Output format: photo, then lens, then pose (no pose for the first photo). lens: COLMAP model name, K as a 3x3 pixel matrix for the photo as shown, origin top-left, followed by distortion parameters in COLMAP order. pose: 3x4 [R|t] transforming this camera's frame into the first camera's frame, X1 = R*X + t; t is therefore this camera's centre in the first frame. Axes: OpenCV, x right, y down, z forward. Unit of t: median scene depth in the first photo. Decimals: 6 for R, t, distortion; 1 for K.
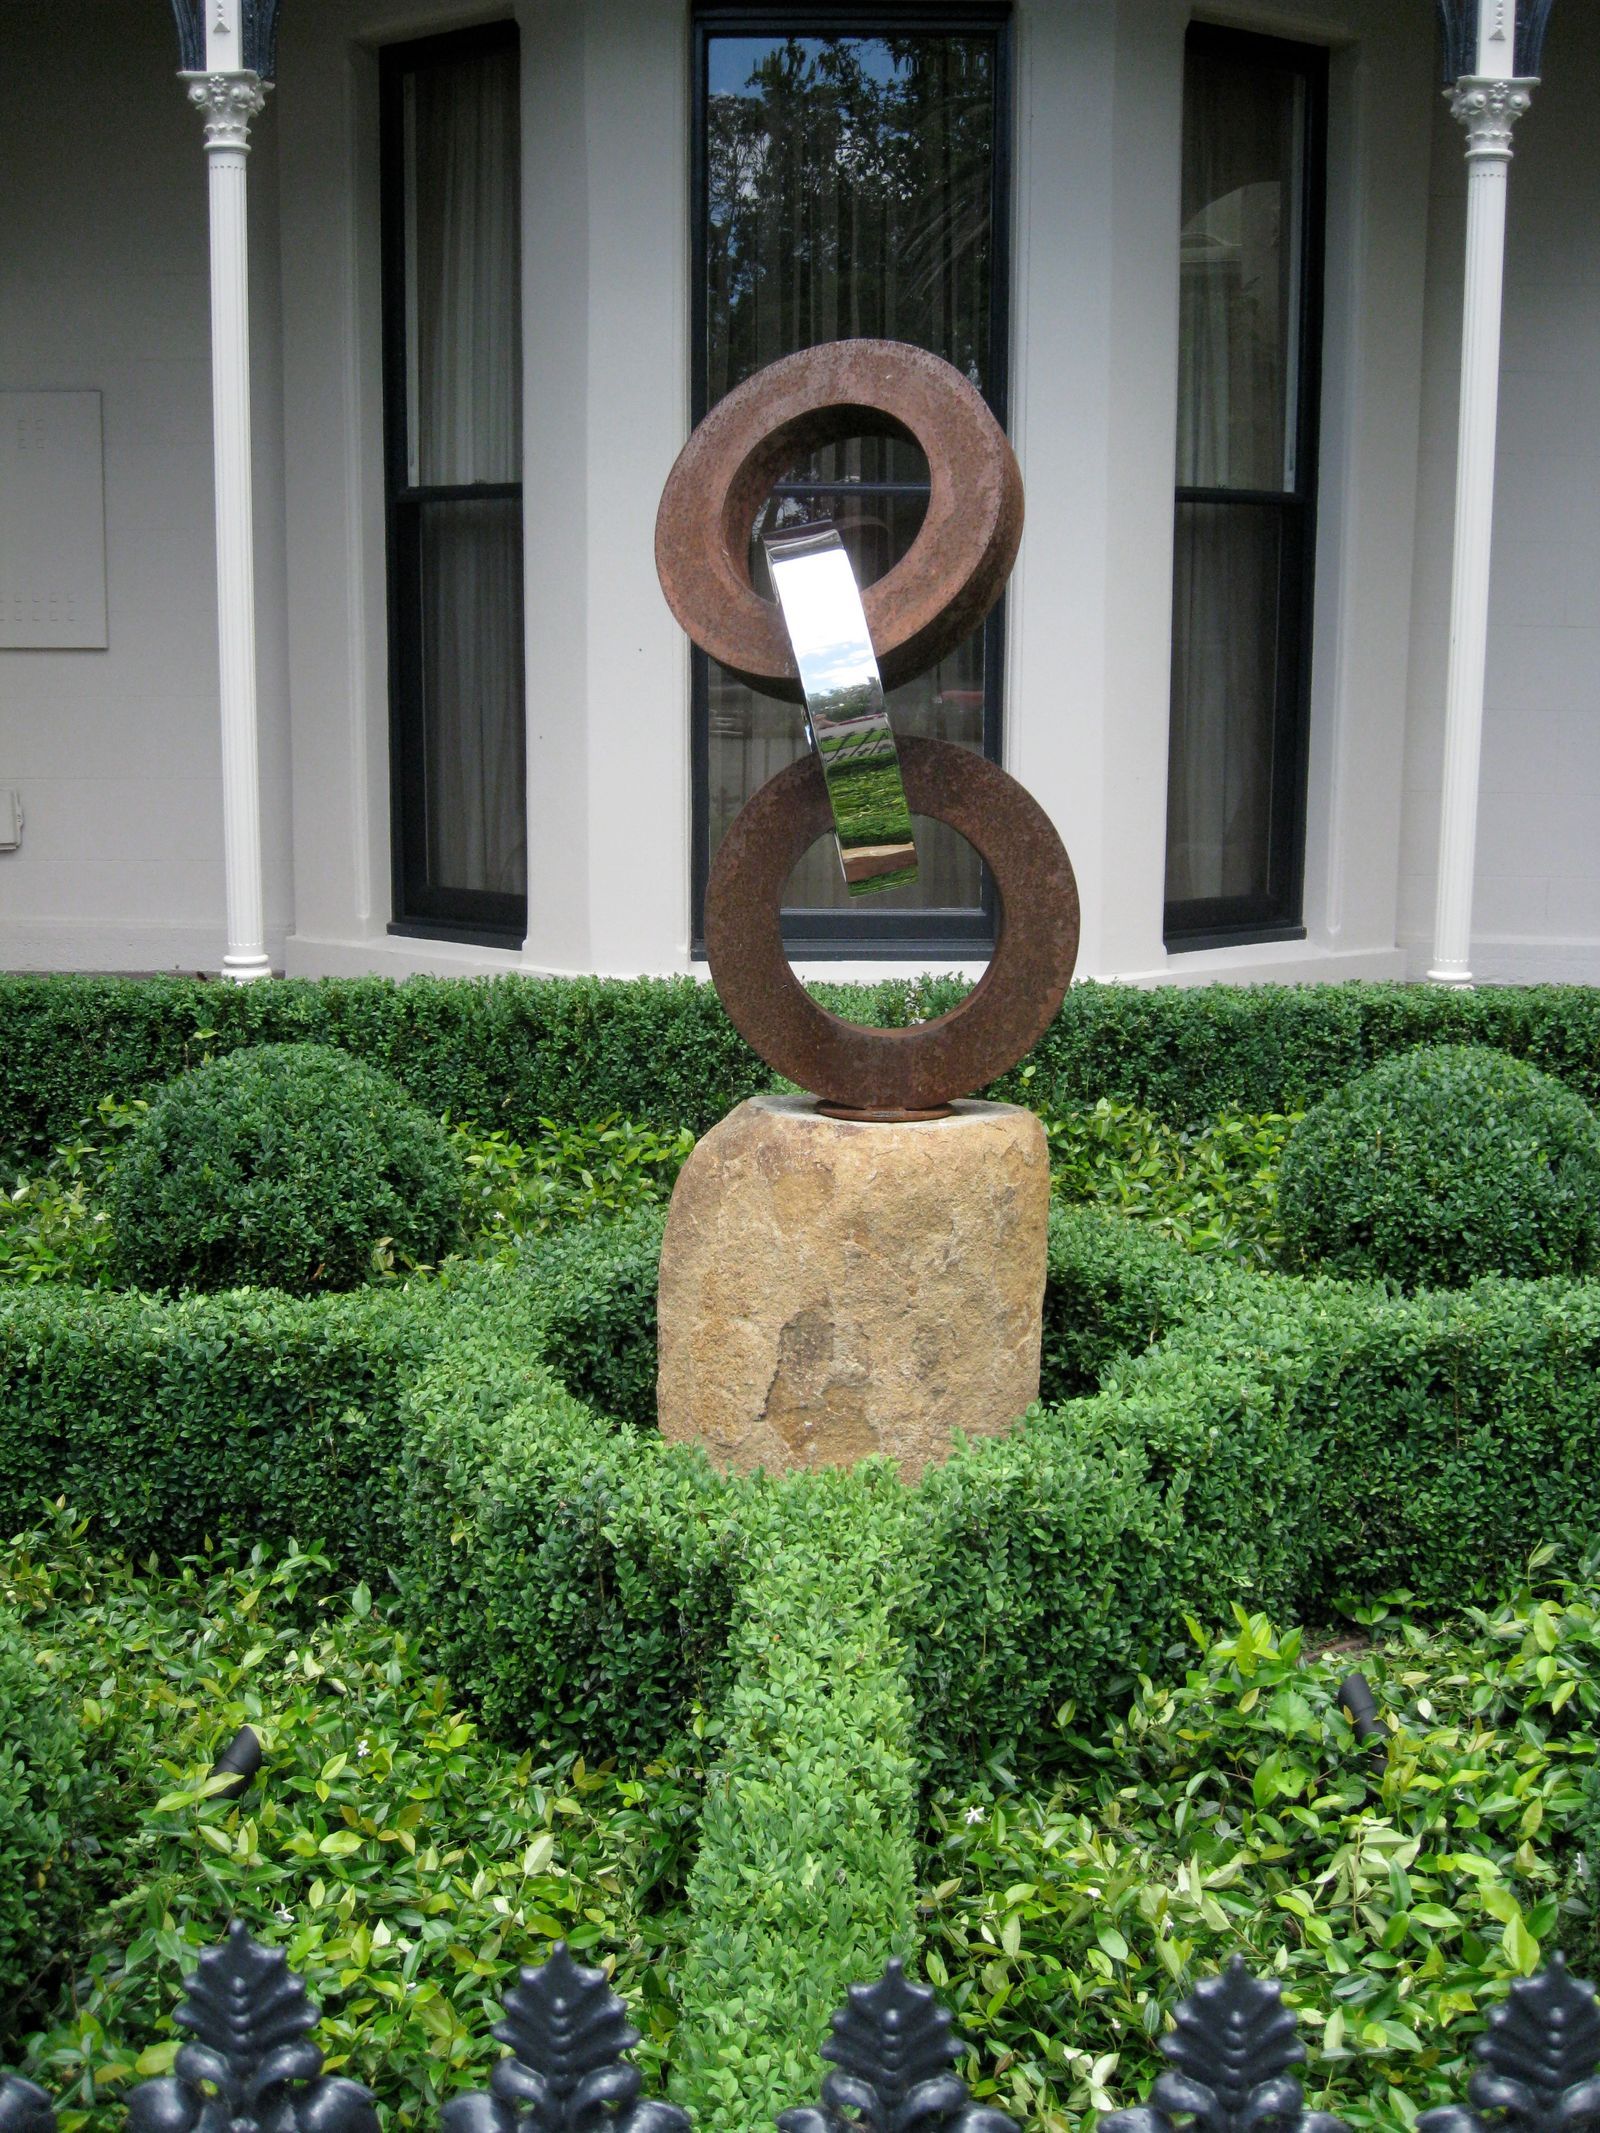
lens RADIAL K [[2325.6, 0, 800.0], [0, 2325.6, 1066.5], [0, 0, 1]] dist [-0.182960, 0.142418]
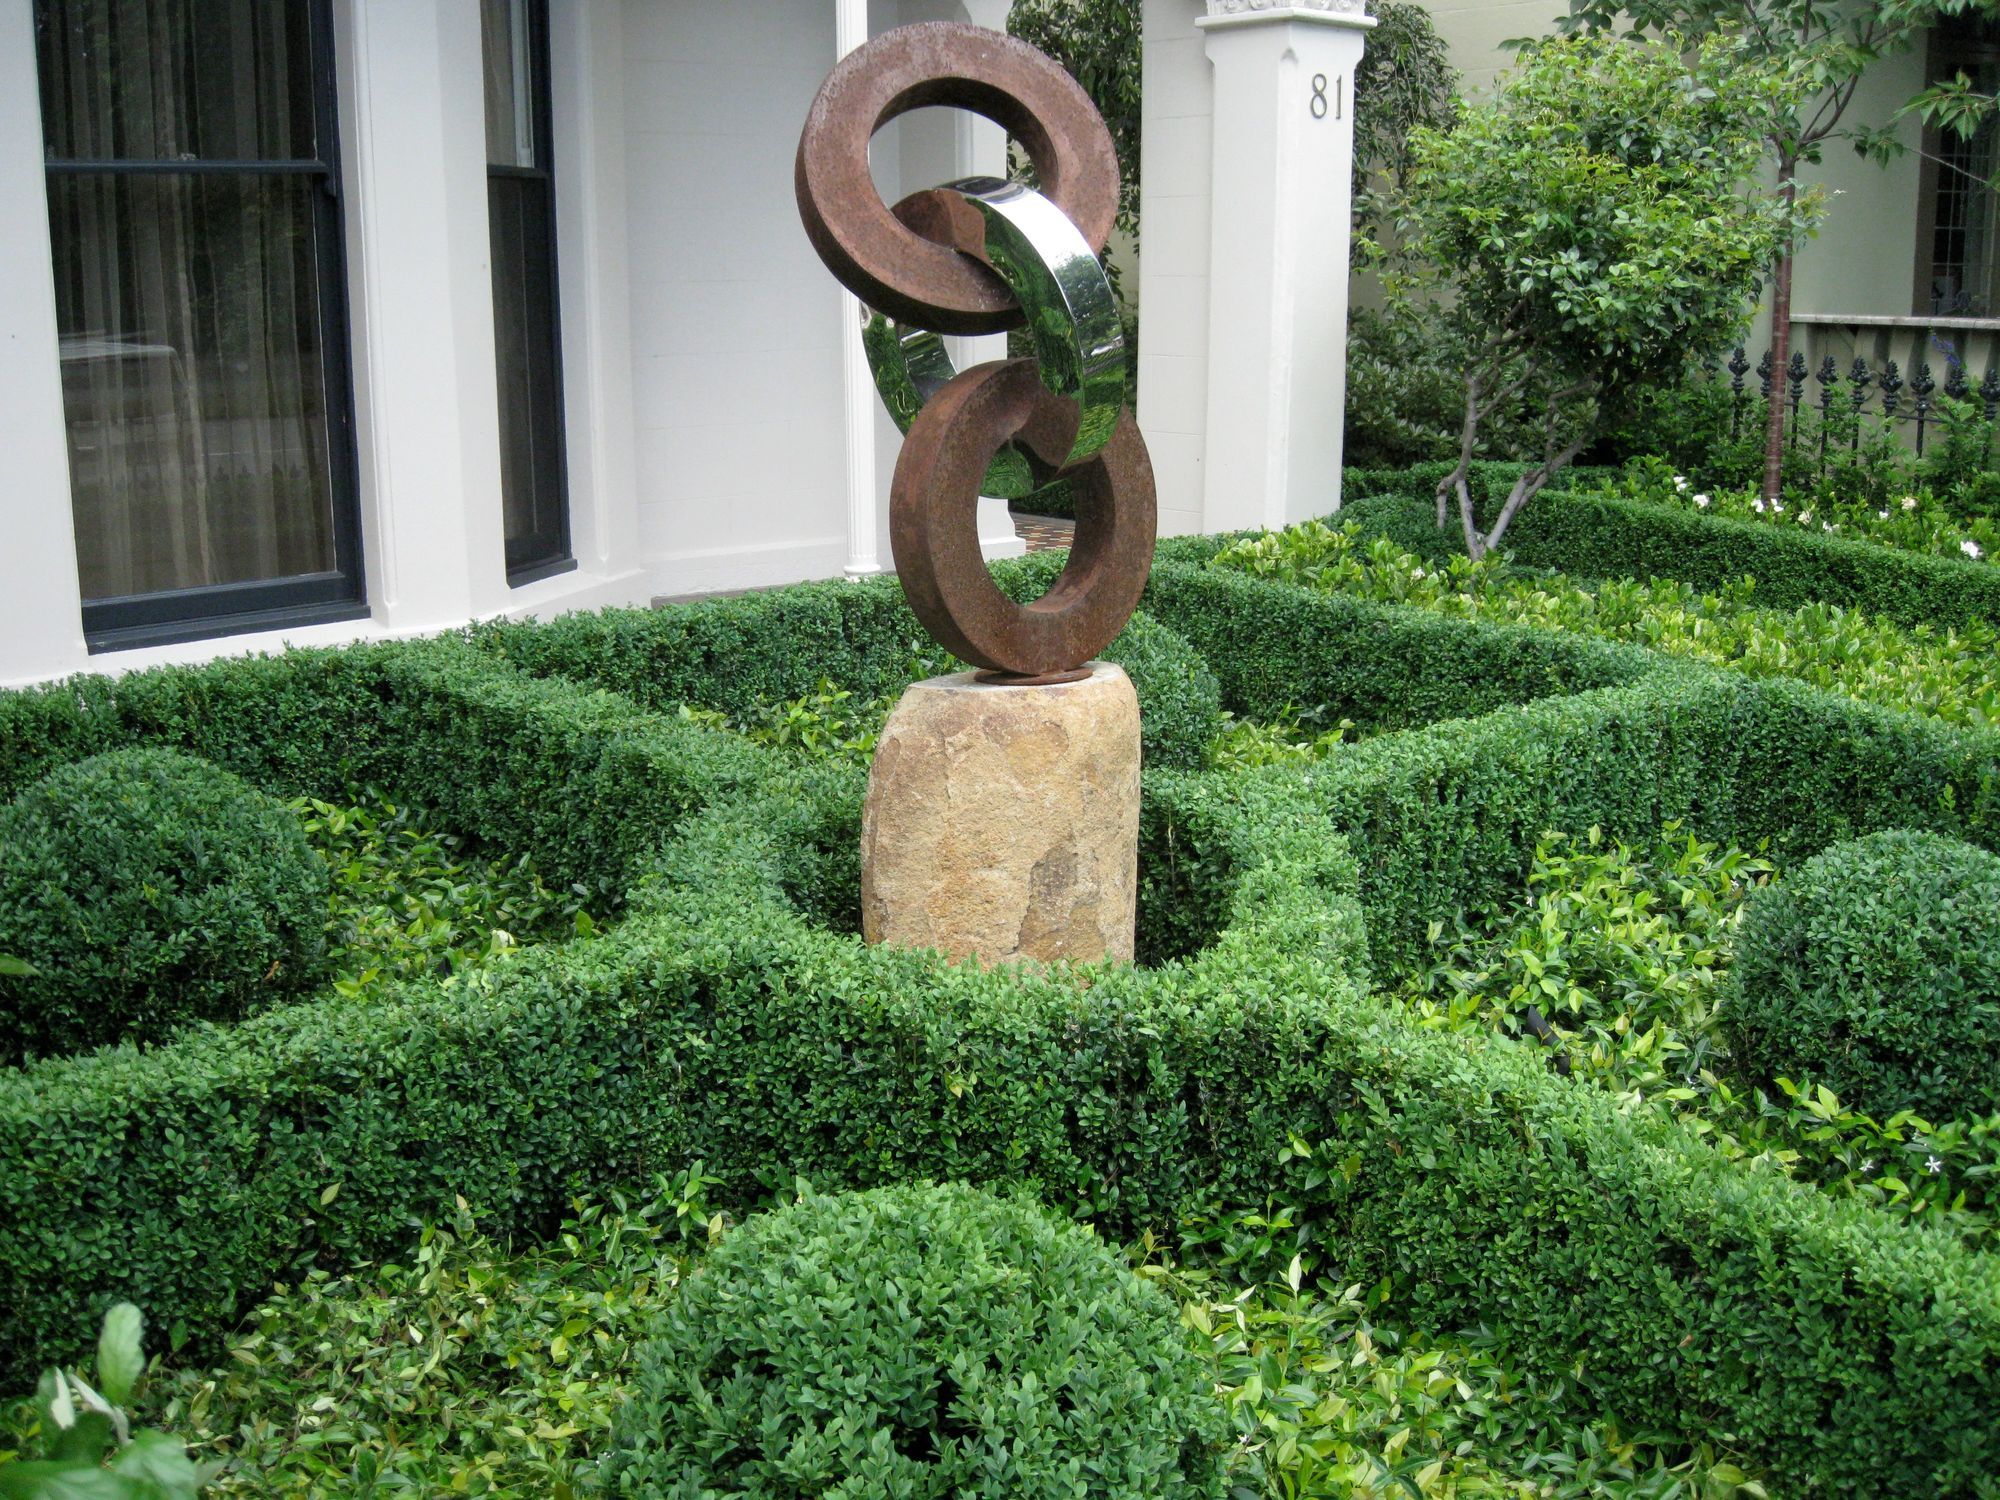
lens RADIAL K [[2180.6, 0, 1000.0], [0, 2180.6, 750.0], [0, 0, 1]] dist [-0.182960, 0.142418]
pose [[0.746109, -0.155728, 0.647356, -0.453629], [0.146978, 0.986801, 0.067987, -0.014334], [-0.649399, 0.044421, 0.759149, 0.109351]]
